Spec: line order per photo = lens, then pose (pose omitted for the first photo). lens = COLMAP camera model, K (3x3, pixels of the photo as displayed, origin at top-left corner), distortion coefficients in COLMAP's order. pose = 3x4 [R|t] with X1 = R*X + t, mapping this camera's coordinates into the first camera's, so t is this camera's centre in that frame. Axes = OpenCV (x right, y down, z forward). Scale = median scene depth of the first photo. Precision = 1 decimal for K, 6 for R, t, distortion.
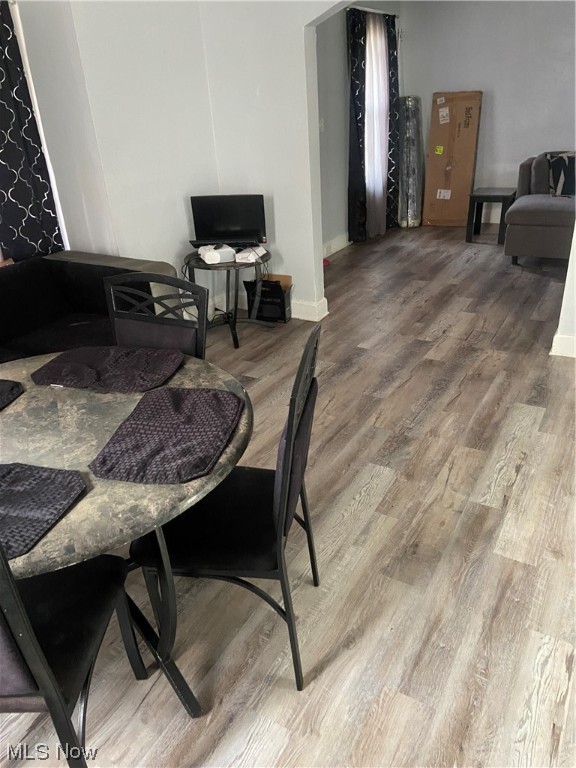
lens RADIAL K [[613.6, 0, 288.3], [0, 613.6, 395.5], [0, 0, 1]] dist [0.214102, -0.260802]
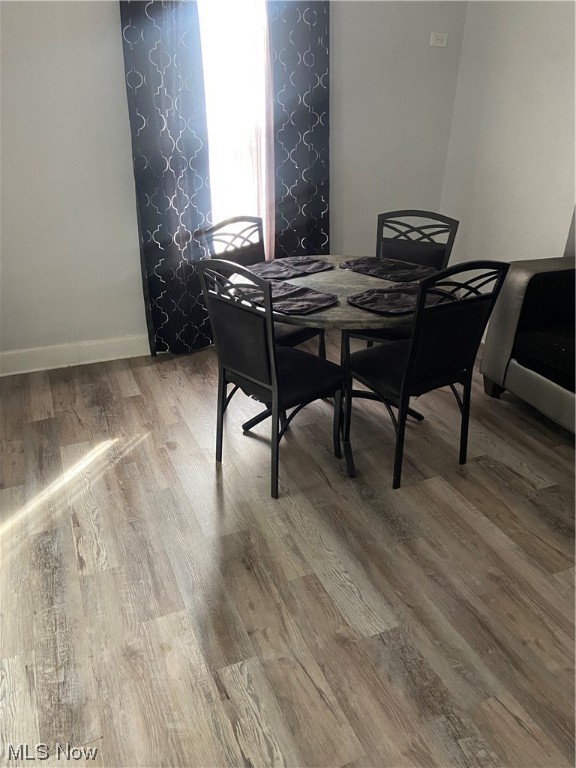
lens RADIAL K [[613.6, 0, 288.3], [0, 613.6, 395.5], [0, 0, 1]] dist [0.214102, -0.260802]
pose [[-0.629156, 0.369958, -0.683589, 0.673687], [-0.323332, 0.675194, 0.663000, -0.559088], [0.706837, 0.638157, -0.305183, 1.077431]]
